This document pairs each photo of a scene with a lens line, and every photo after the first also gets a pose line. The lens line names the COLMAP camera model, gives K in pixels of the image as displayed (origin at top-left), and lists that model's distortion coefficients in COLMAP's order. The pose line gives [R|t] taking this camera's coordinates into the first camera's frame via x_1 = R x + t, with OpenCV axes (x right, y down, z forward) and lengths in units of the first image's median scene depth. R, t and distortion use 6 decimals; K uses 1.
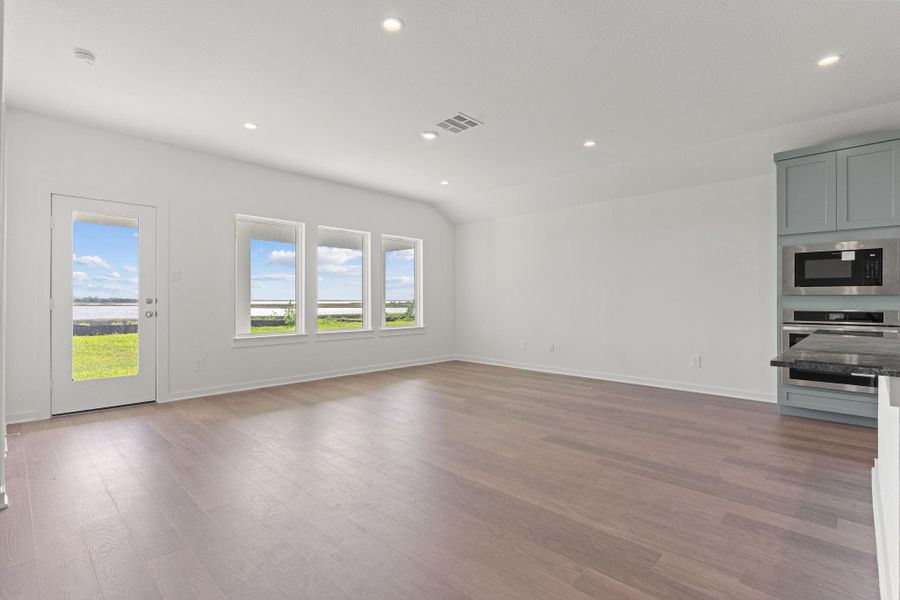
lens RADIAL K [[426.6, 0, 447.2], [0, 426.6, 297.7], [0, 0, 1]] dist [0.002028, 0.000603]
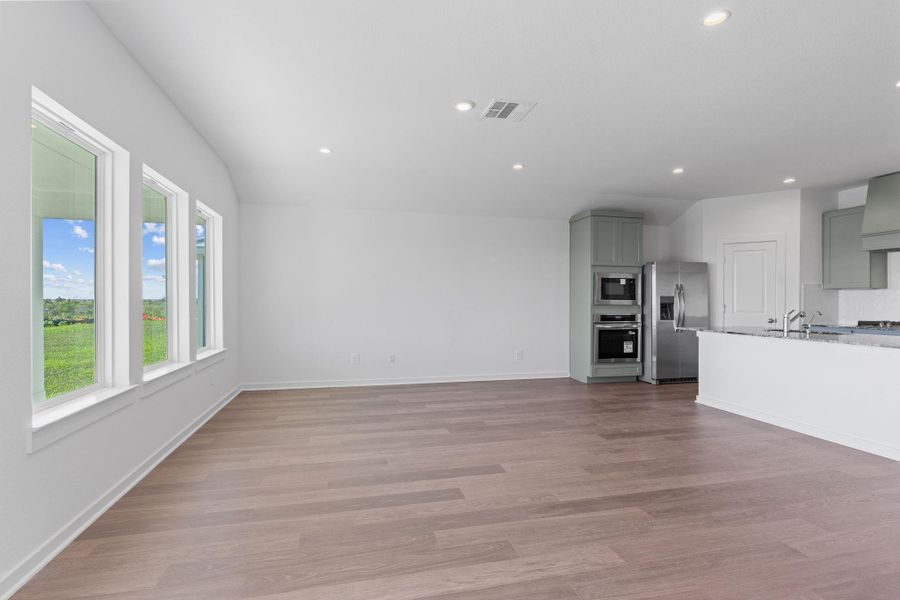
lens RADIAL K [[426.6, 0, 447.2], [0, 426.6, 297.7], [0, 0, 1]] dist [0.002028, 0.000603]
pose [[0.531017, 0.008053, 0.847323, -0.806710], [-0.008398, 0.999956, -0.004240, -0.020884], [-0.847319, -0.004864, 0.531061, 0.662434]]
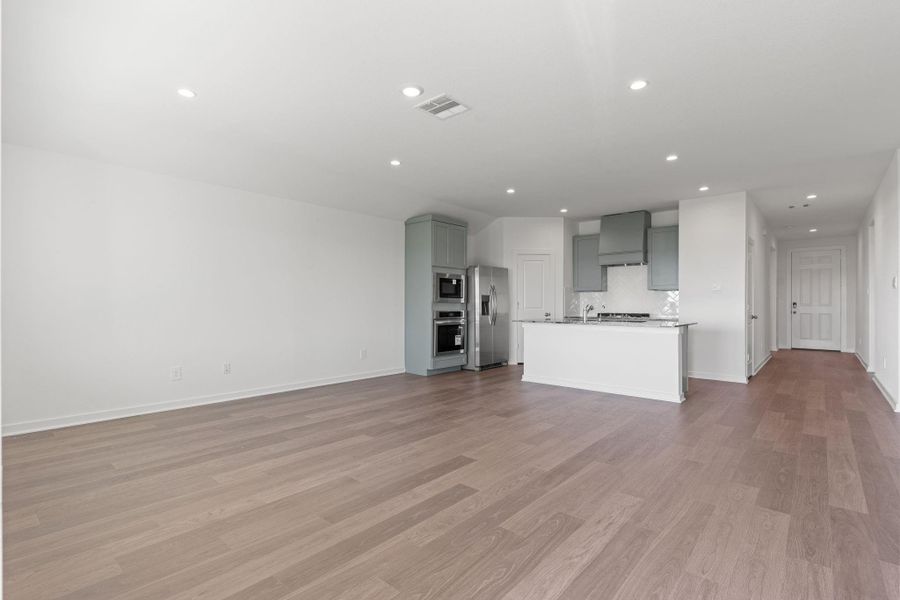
lens RADIAL K [[426.6, 0, 447.2], [0, 426.6, 297.7], [0, 0, 1]] dist [0.002028, 0.000603]
pose [[-0.051103, 0.015310, 0.998576, -0.886364], [-0.007873, 0.999845, -0.015733, 0.001567], [-0.998662, -0.008665, -0.050974, 1.073912]]
